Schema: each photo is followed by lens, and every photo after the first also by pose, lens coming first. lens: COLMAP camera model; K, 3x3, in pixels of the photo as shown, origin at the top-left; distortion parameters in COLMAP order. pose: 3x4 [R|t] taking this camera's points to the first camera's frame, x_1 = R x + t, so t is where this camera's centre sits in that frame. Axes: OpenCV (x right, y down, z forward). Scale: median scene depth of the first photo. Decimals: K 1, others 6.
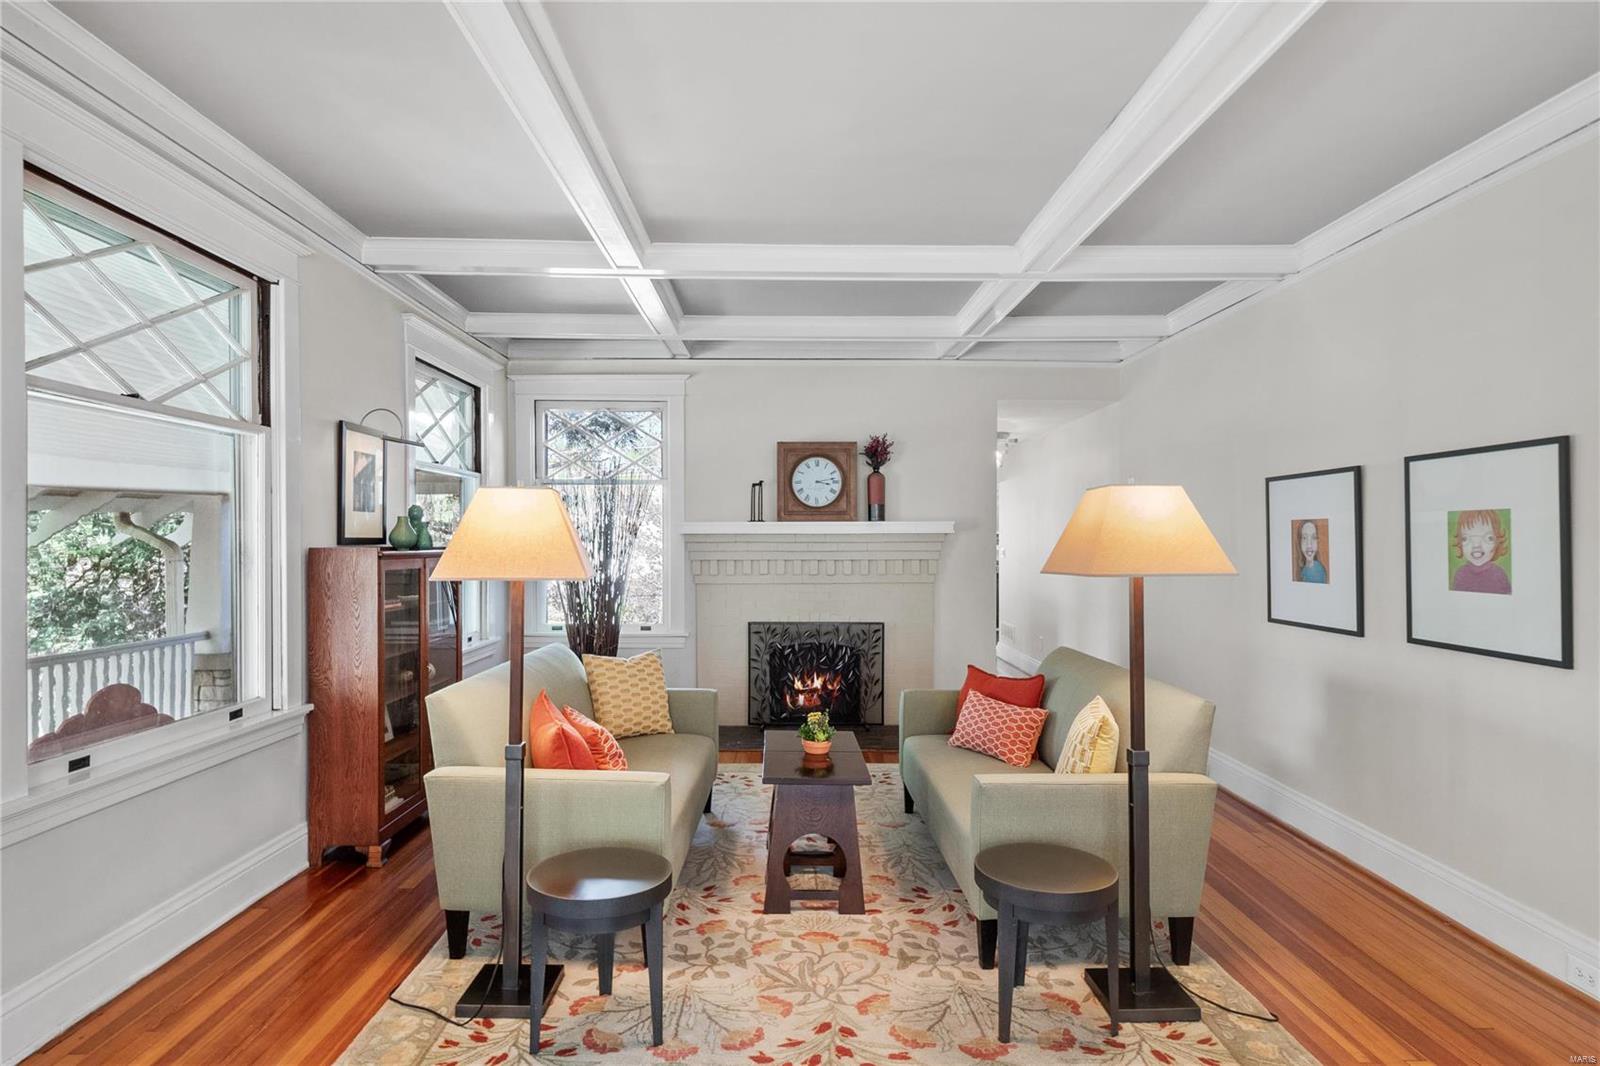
lens RADIAL K [[903.8, 0, 789.9], [0, 903.8, 533.9], [0, 0, 1]] dist [0.005412, -0.000585]
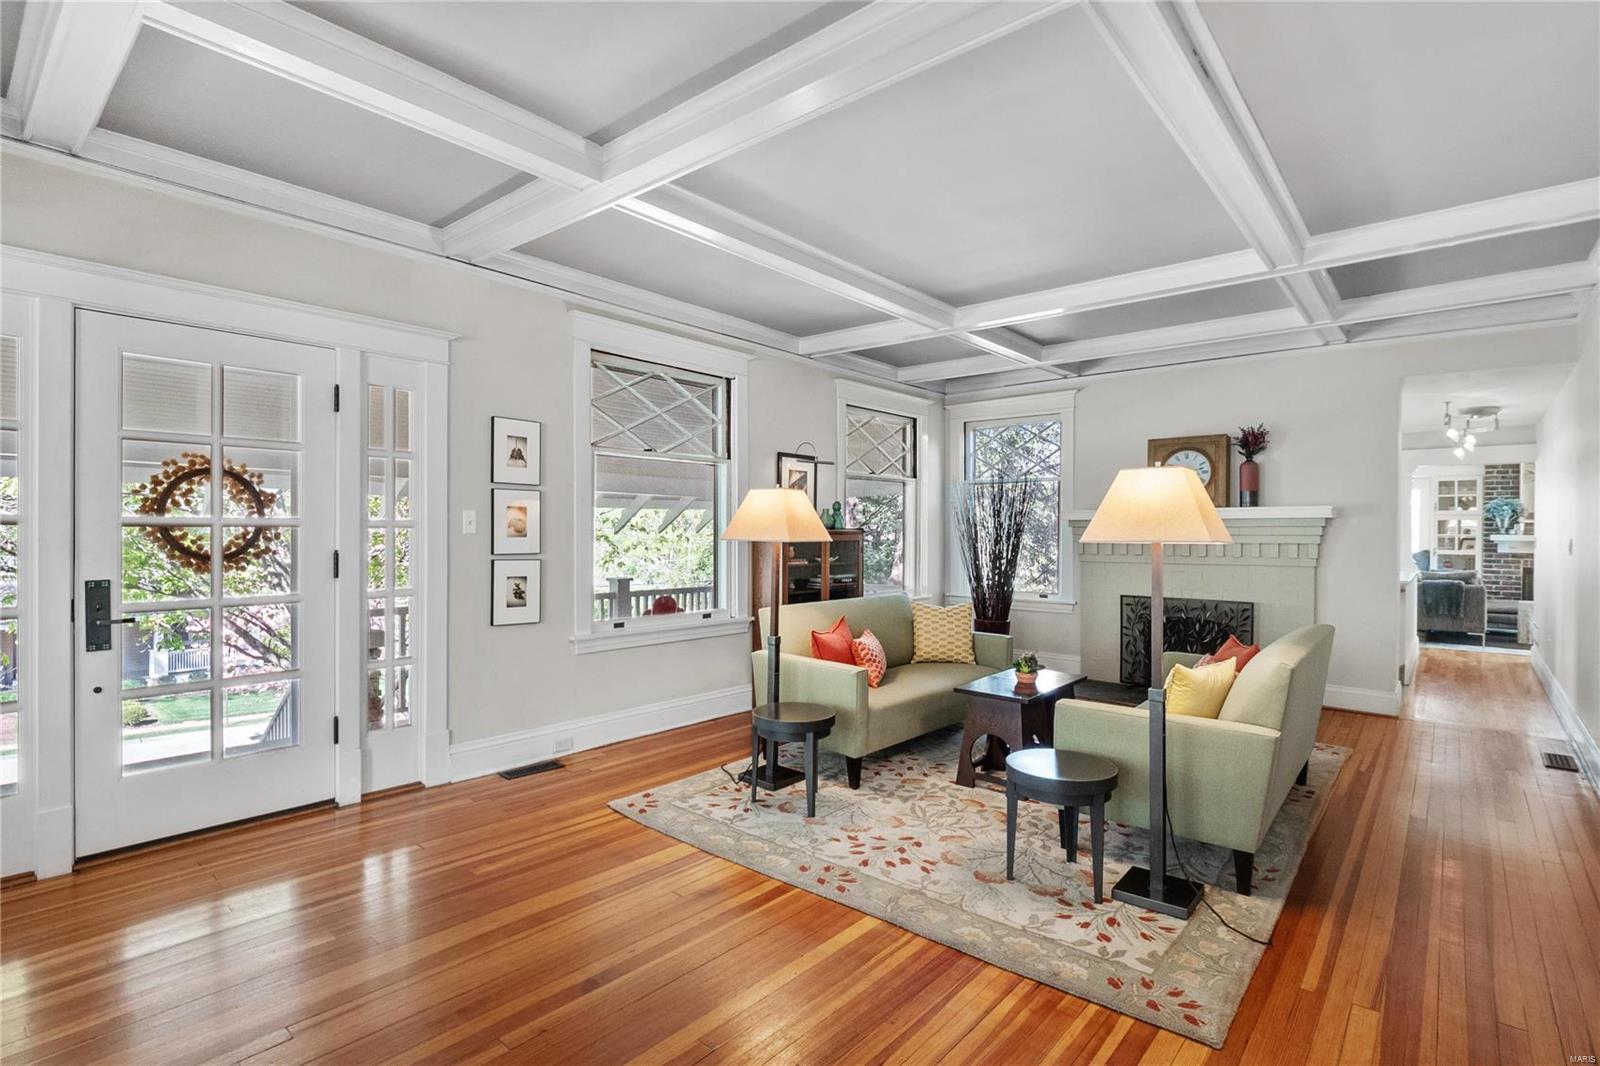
lens RADIAL K [[772.3, 0, 783.7], [0, 772.3, 528.7], [0, 0, 1]] dist [-0.002033, -0.003060]
pose [[0.747493, 0.000503, -0.664269, 0.495394], [0.001365, 0.999996, 0.002293, 0.014417], [0.664268, -0.002620, 0.747490, -0.070606]]
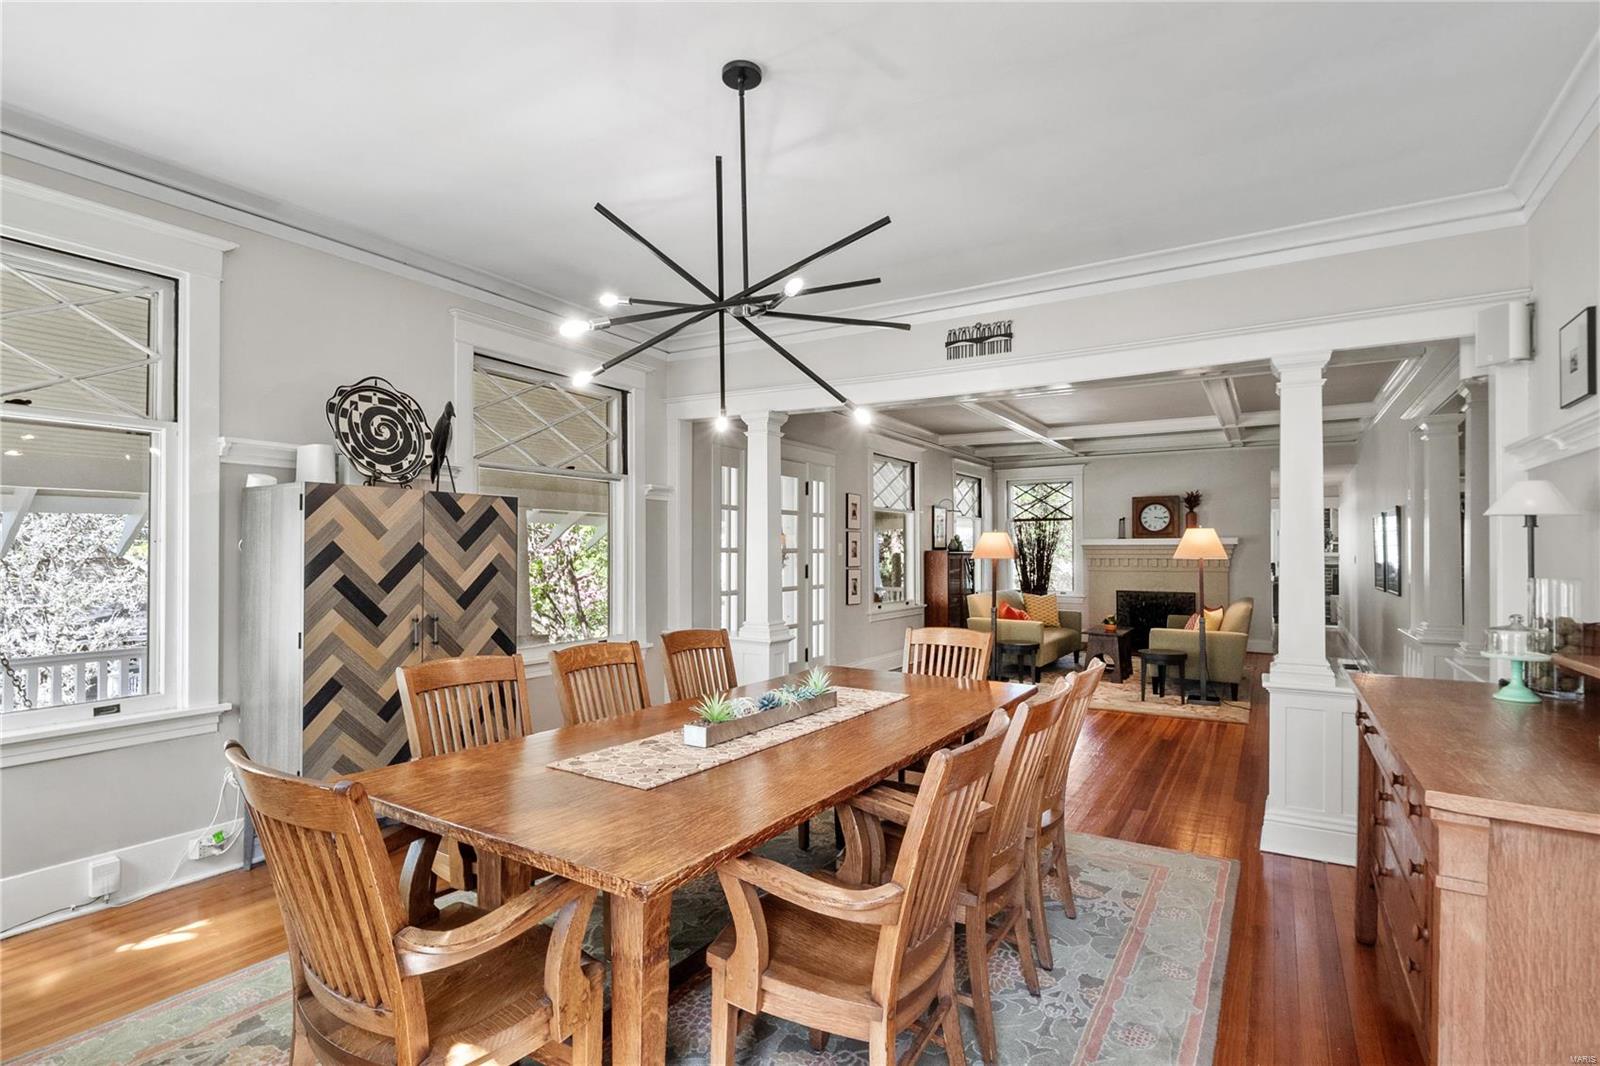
lens RADIAL K [[772.3, 0, 771.3], [0, 772.3, 541.4], [0, 0, 1]] dist [-0.002033, -0.003060]
pose [[0.831091, 0.000309, -0.556136, 0.444585], [0.001331, 0.999996, 0.002544, -0.021543], [0.556135, -0.002855, 0.831087, -1.354120]]
